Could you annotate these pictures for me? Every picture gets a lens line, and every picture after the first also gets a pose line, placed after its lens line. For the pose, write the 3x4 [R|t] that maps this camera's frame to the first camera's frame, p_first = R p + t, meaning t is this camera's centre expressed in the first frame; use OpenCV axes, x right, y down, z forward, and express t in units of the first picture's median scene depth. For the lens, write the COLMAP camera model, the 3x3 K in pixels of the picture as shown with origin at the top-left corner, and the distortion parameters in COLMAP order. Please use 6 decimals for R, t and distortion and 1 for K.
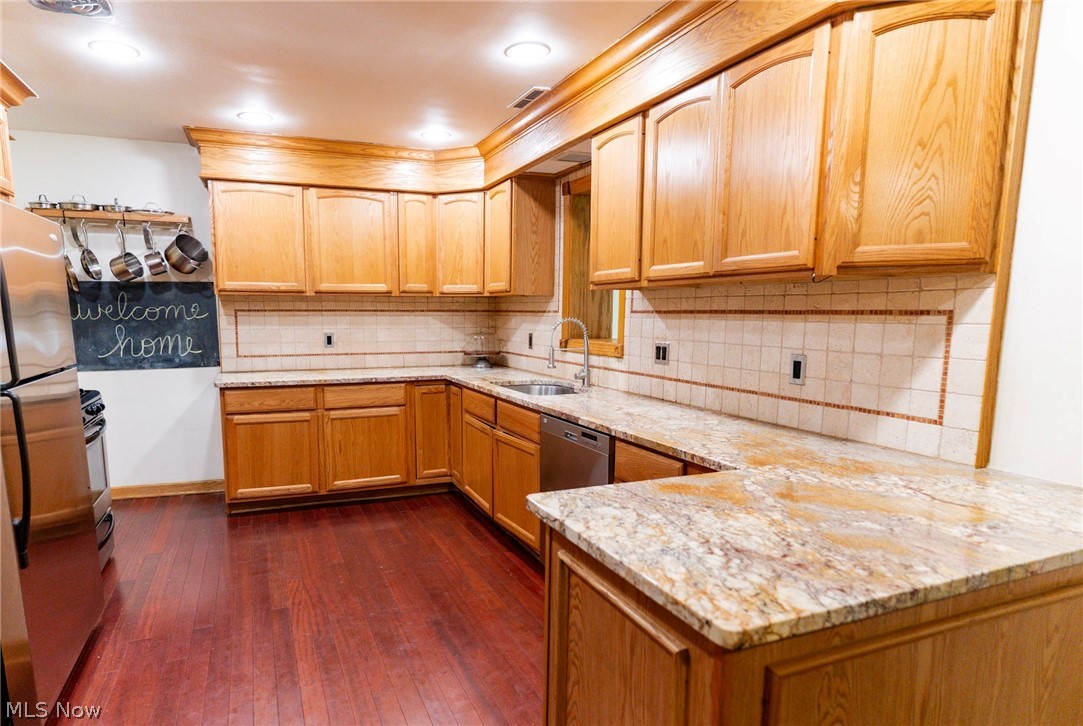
lens RADIAL K [[616.6, 0, 493.7], [0, 616.6, 395.7], [0, 0, 1]] dist [0.000640, 0.000428]
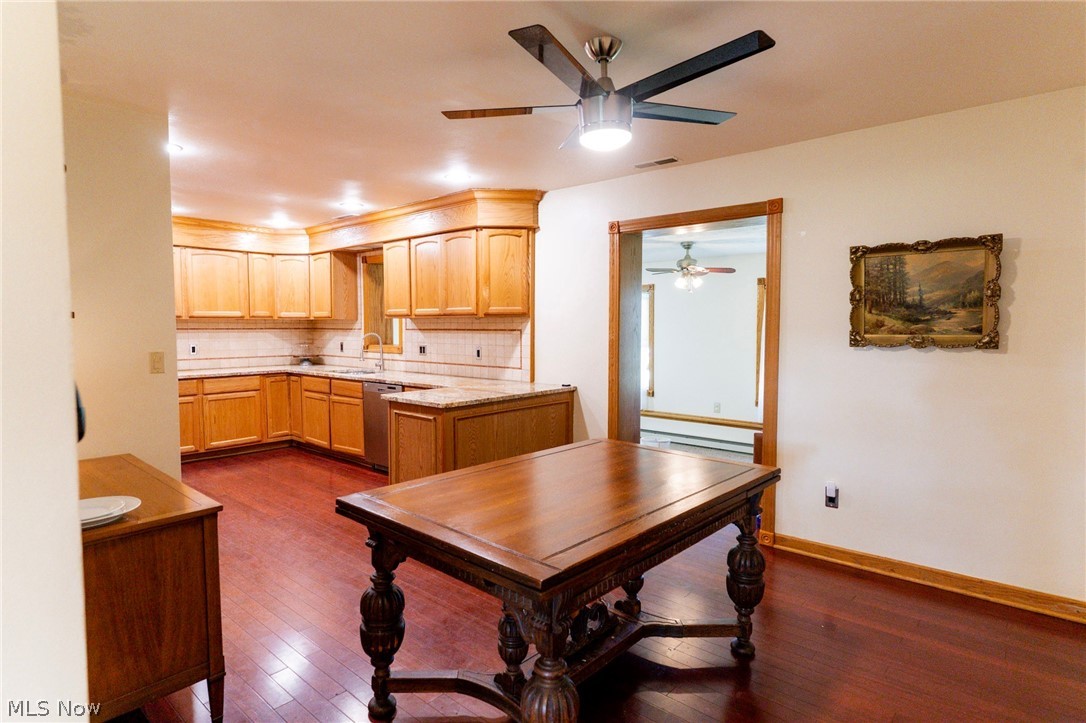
lens RADIAL K [[586.4, 0, 543.0], [0, 586.4, 361.5], [0, 0, 1]] dist [0.002612, 0.001530]
pose [[0.889135, -0.029583, 0.456687, -0.195510], [0.063789, 0.996178, -0.059662, 0.083277], [-0.453177, 0.082179, 0.887625, -0.673755]]
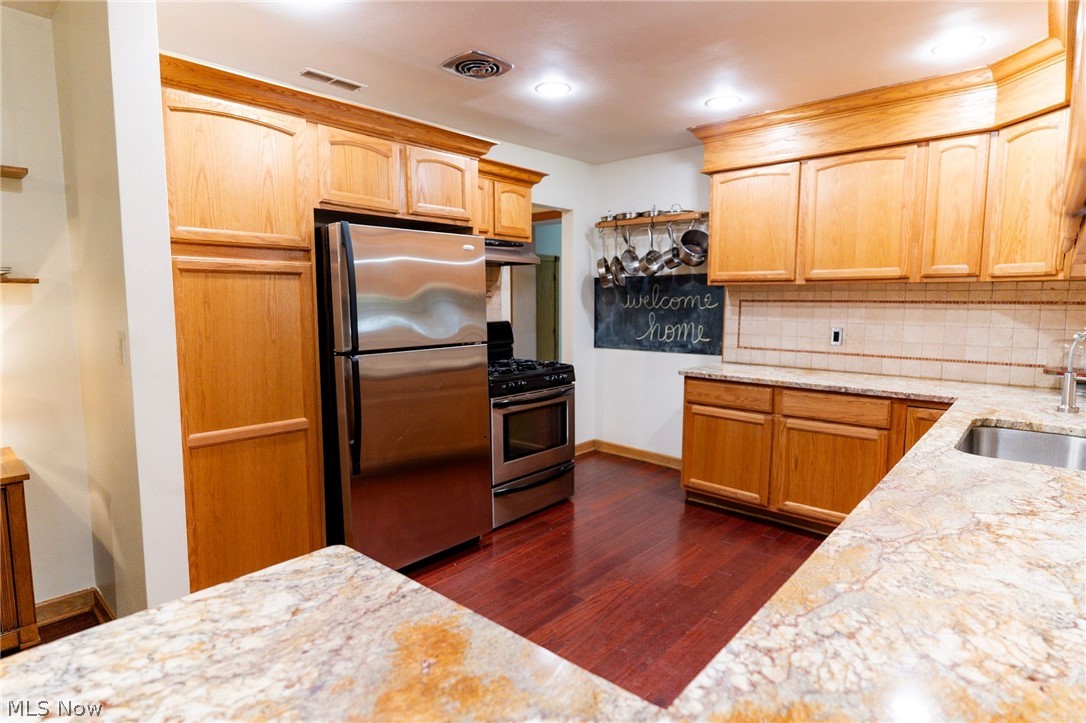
lens RADIAL K [[586.4, 0, 543.0], [0, 586.4, 361.5], [0, 0, 1]] dist [0.002612, 0.001530]
pose [[0.460864, 0.097246, -0.882127, 0.299353], [-0.123594, 0.991325, 0.044713, -0.049319], [0.878823, 0.088419, 0.468885, 0.321227]]
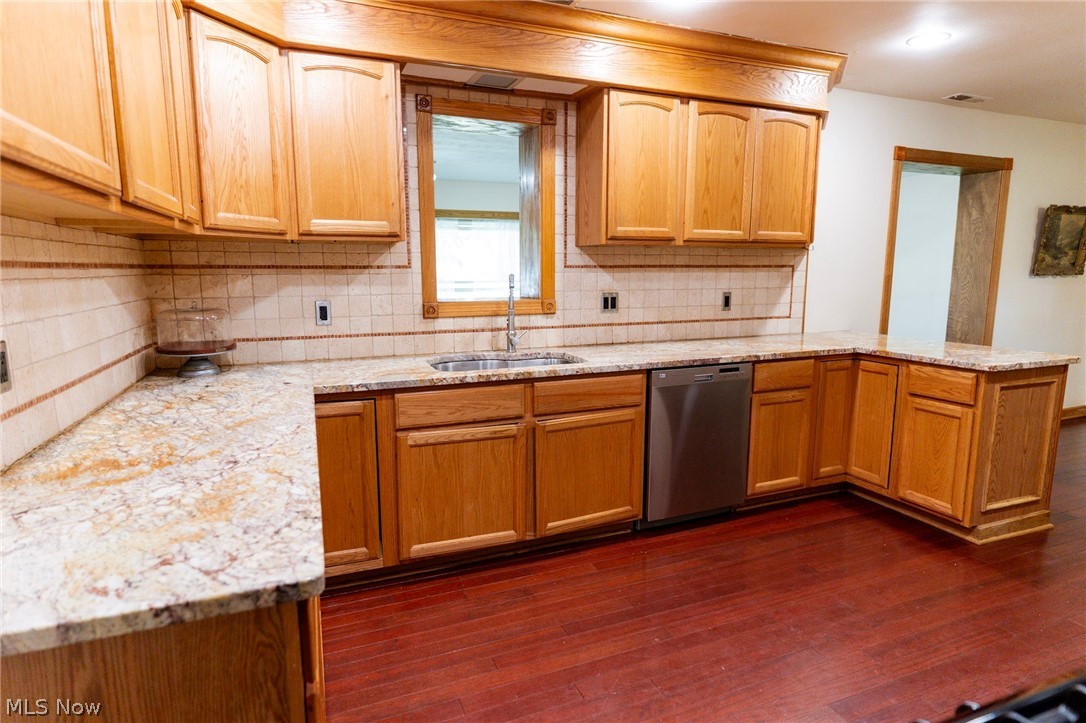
lens RADIAL K [[586.4, 0, 543.0], [0, 586.4, 361.5], [0, 0, 1]] dist [0.002612, 0.001530]
pose [[-0.008203, -0.157488, 0.987487, -0.621524], [0.138921, 0.977764, 0.157092, -0.115686], [-0.990270, 0.138471, 0.013857, 0.862883]]
